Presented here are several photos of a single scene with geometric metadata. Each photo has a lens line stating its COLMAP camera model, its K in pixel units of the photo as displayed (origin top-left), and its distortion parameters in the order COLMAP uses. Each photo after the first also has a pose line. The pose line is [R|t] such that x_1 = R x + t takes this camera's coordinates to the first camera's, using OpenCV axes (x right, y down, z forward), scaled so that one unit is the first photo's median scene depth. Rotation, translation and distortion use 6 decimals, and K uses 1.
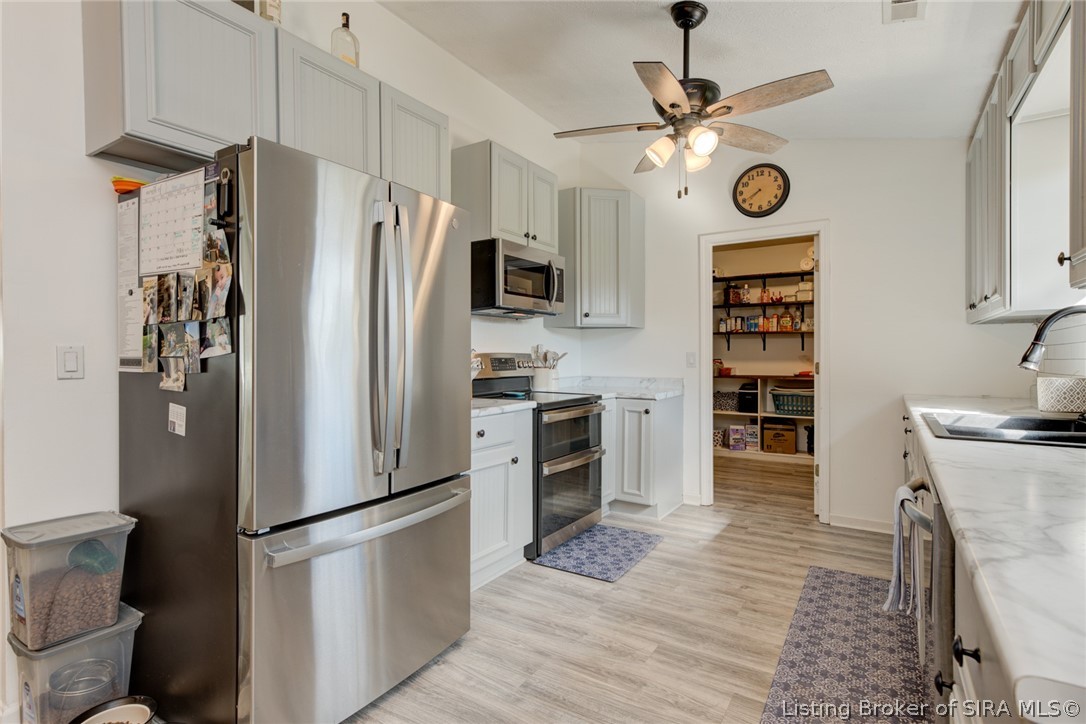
lens RADIAL K [[528.8, 0, 536.3], [0, 528.8, 356.2], [0, 0, 1]] dist [0.013155, -0.002484]
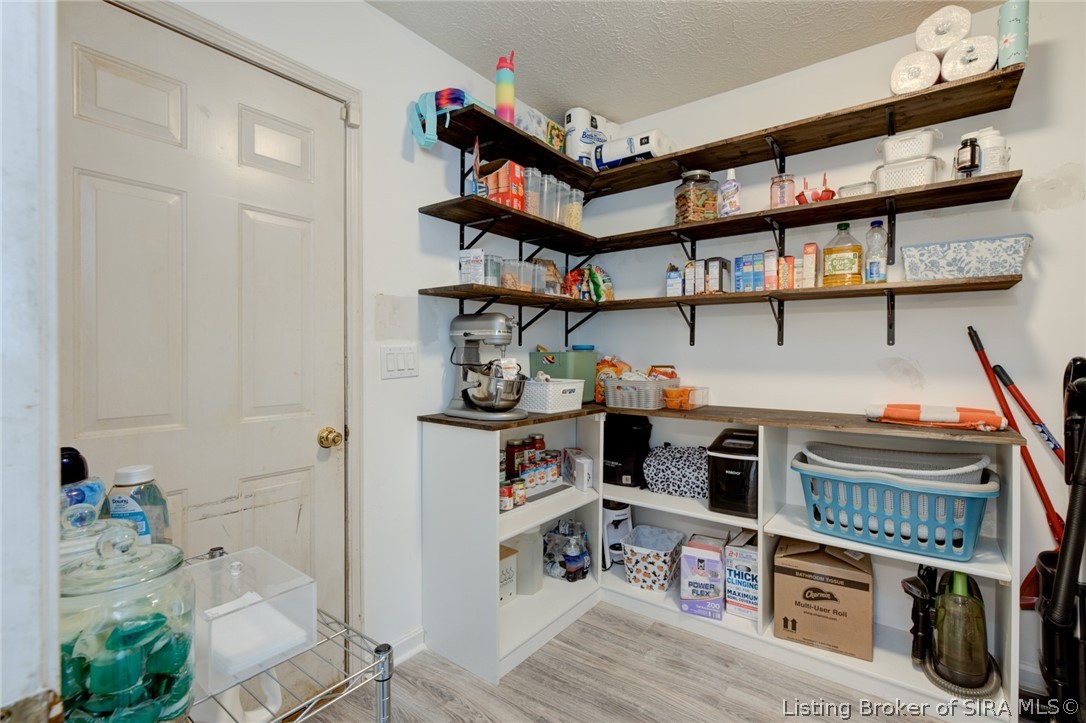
lens RADIAL K [[480.9, 0, 539.6], [0, 480.9, 355.7], [0, 0, 1]] dist [-0.010554, 0.002348]
pose [[0.997147, 0.001104, -0.075472, 0.463317], [-0.000152, 0.999920, 0.012627, -0.010812], [0.075479, -0.012580, 0.997068, 1.048961]]
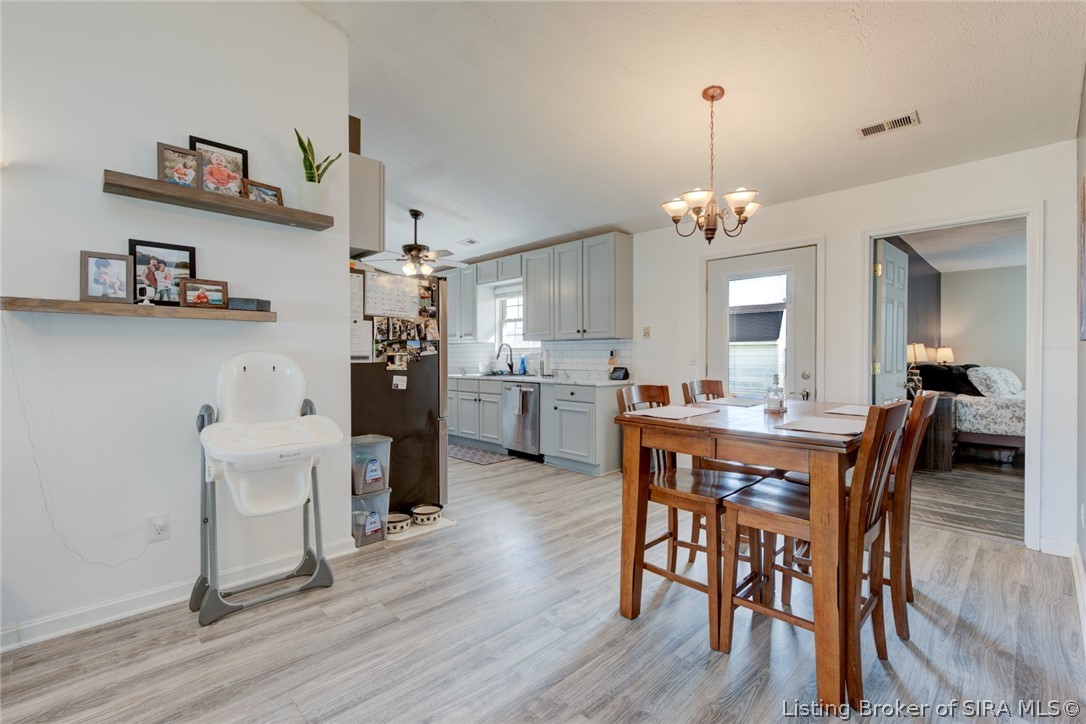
lens RADIAL K [[480.9, 0, 535.8], [0, 480.9, 358.7], [0, 0, 1]] dist [-0.010554, 0.002348]
pose [[0.237704, -0.002441, 0.971335, -1.040469], [0.004193, 0.999990, 0.001487, 0.006818], [-0.971329, 0.003720, 0.237712, -0.022590]]
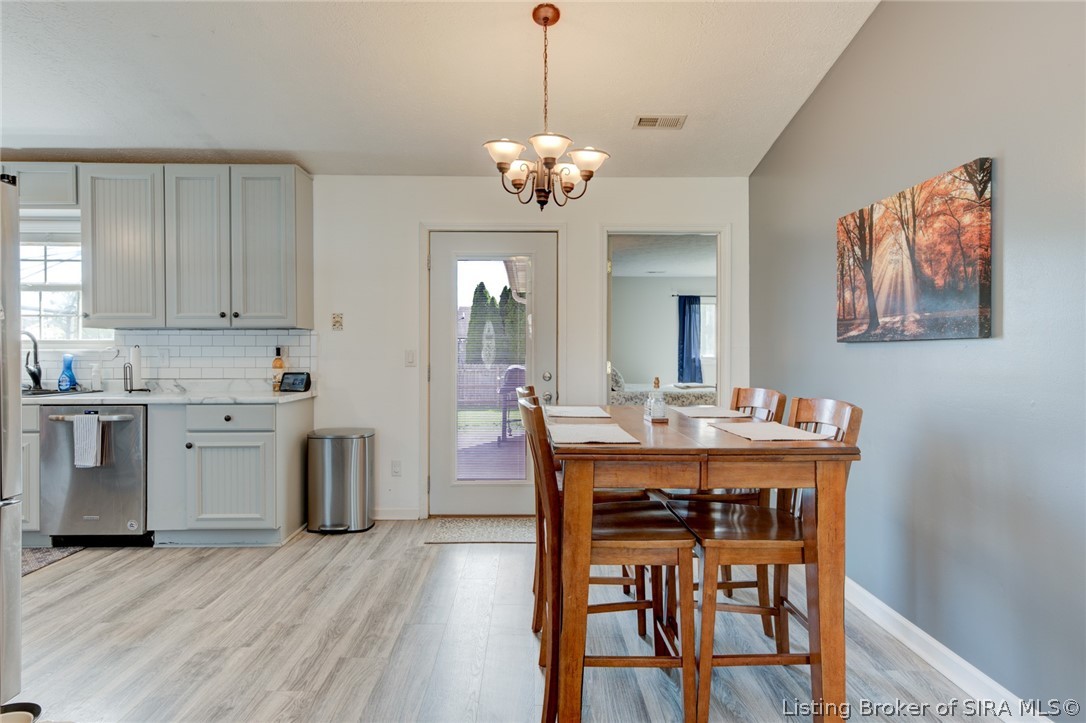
lens RADIAL K [[586.6, 0, 541.3], [0, 586.6, 355.1], [0, 0, 1]] dist [0.007162, 0.000300]
pose [[-0.550829, 0.002757, 0.834613, -0.846785], [0.007846, 0.999967, 0.001875, 0.003603], [-0.834581, 0.007581, -0.550833, 0.265016]]
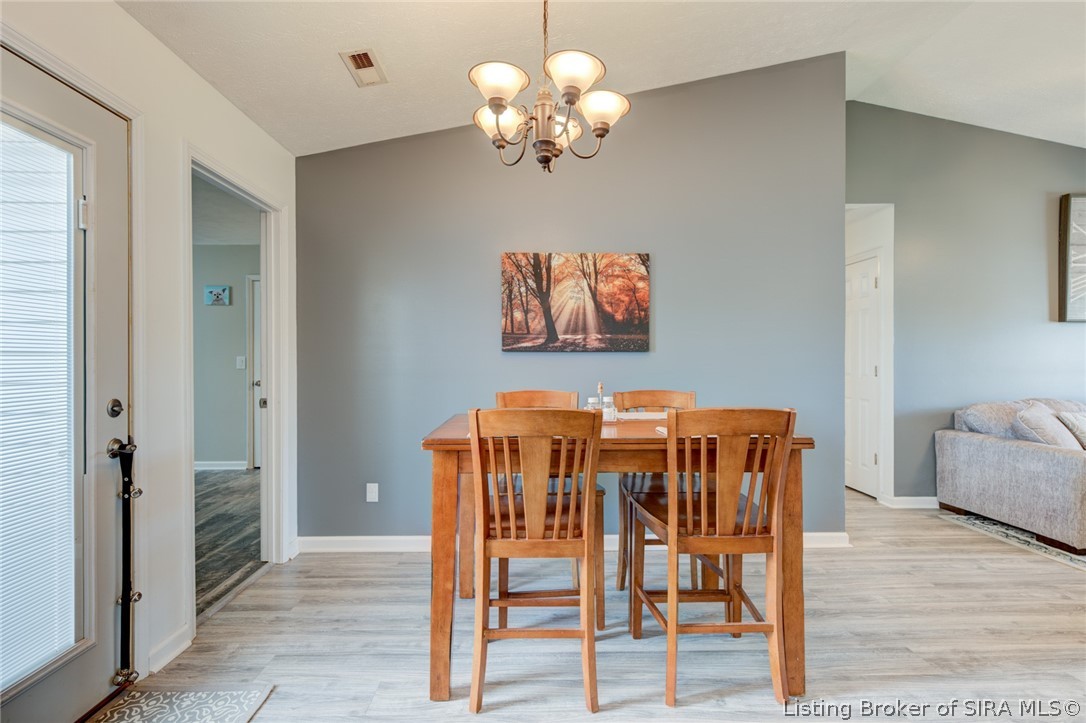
lens RADIAL K [[527.9, 0, 543.5], [0, 527.9, 361.3], [0, 0, 1]] dist [0.012809, -0.000075]
pose [[-0.829942, 0.007992, -0.557792, -0.045068], [0.002834, 0.999945, 0.010111, -0.000204], [0.557842, 0.006811, -0.829919, 0.271792]]
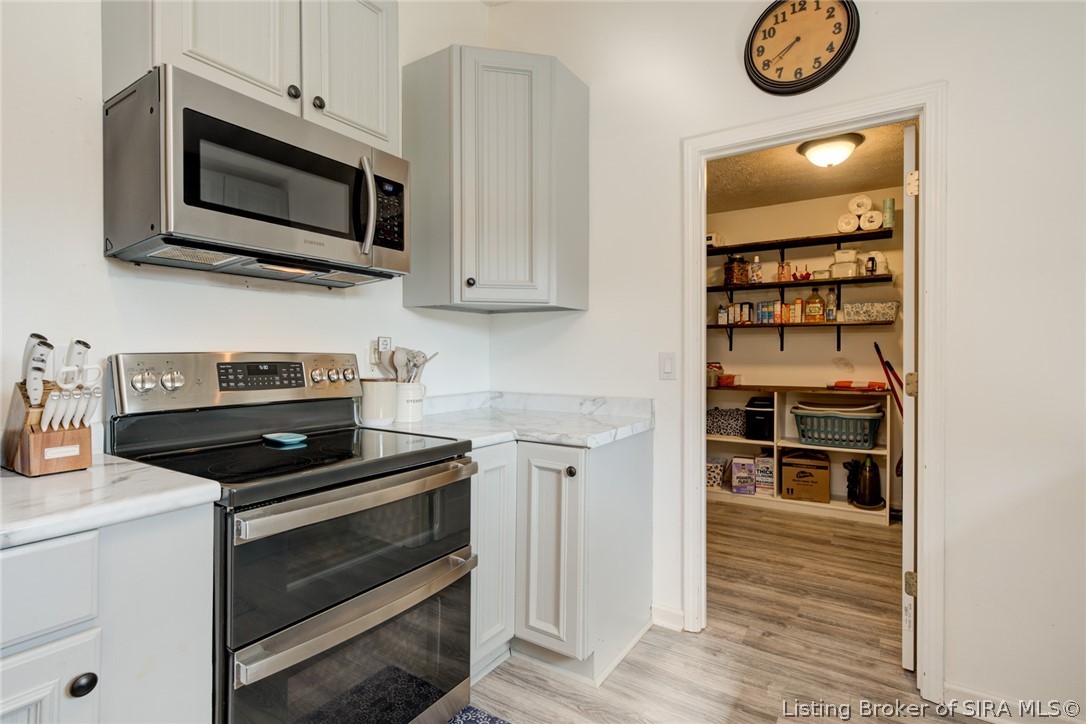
lens RADIAL K [[528.8, 0, 532.1], [0, 528.8, 357.2], [0, 0, 1]] dist [0.013155, -0.002484]
pose [[0.999982, 0.003664, -0.004711, 0.166803], [-0.003658, 0.999992, 0.001313, -0.002855], [0.004716, -0.001296, 0.999988, 0.482081]]
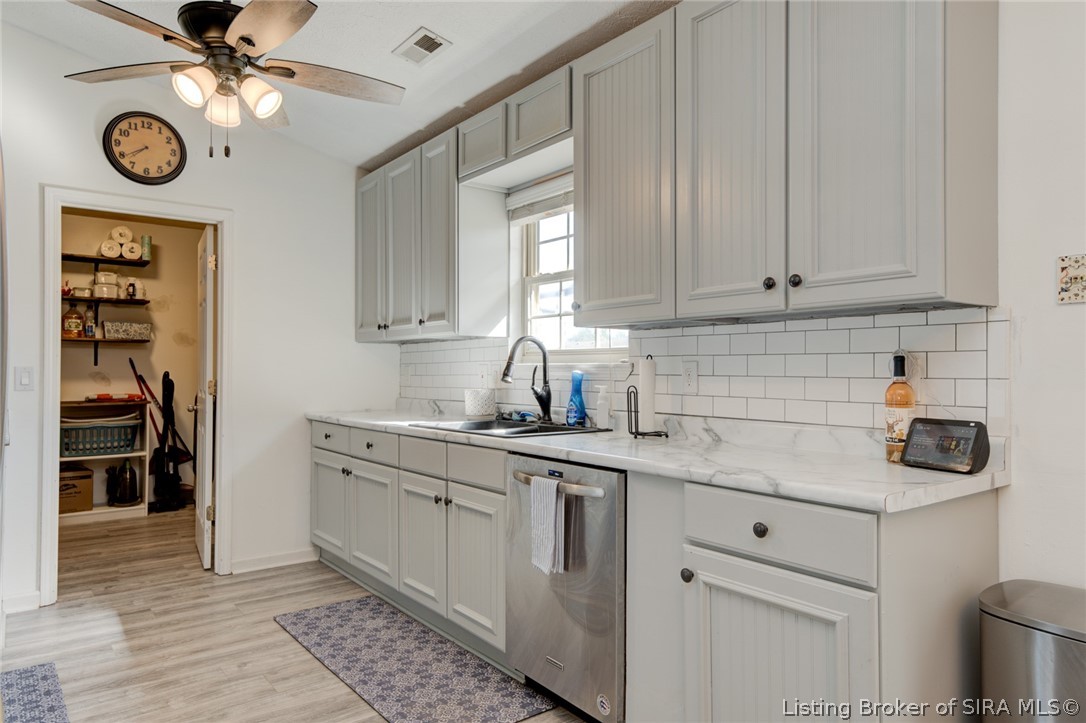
lens RADIAL K [[700.9, 0, 535.8], [0, 700.9, 362.0], [0, 0, 1]] dist [0.017904, 0.015237]
pose [[0.350684, 0.015415, 0.936367, -0.306819], [0.000708, 0.999860, -0.016725, 0.001725], [-0.936494, 0.006529, 0.350624, 0.151328]]
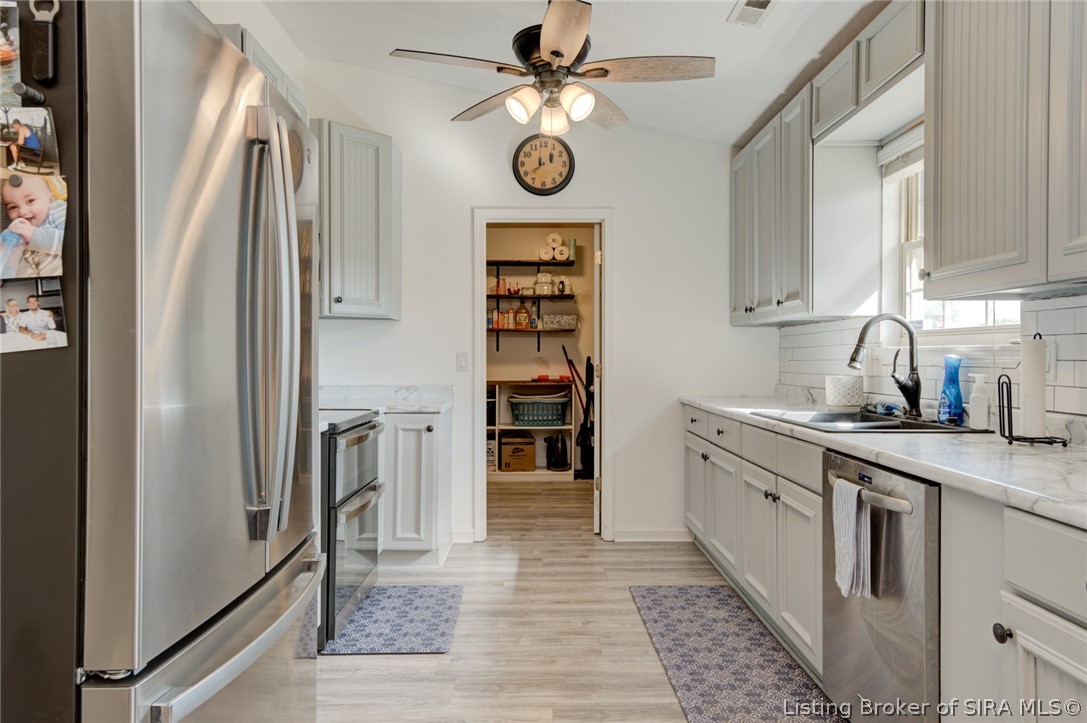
lens RADIAL K [[701.6, 0, 535.2], [0, 701.6, 358.5], [0, 0, 1]] dist [0.017904, 0.015237]
pose [[0.837578, 0.001034, 0.546317, -0.211334], [-0.000899, 0.999999, -0.000515, 0.002296], [-0.546317, -0.000060, 0.837578, 0.056144]]
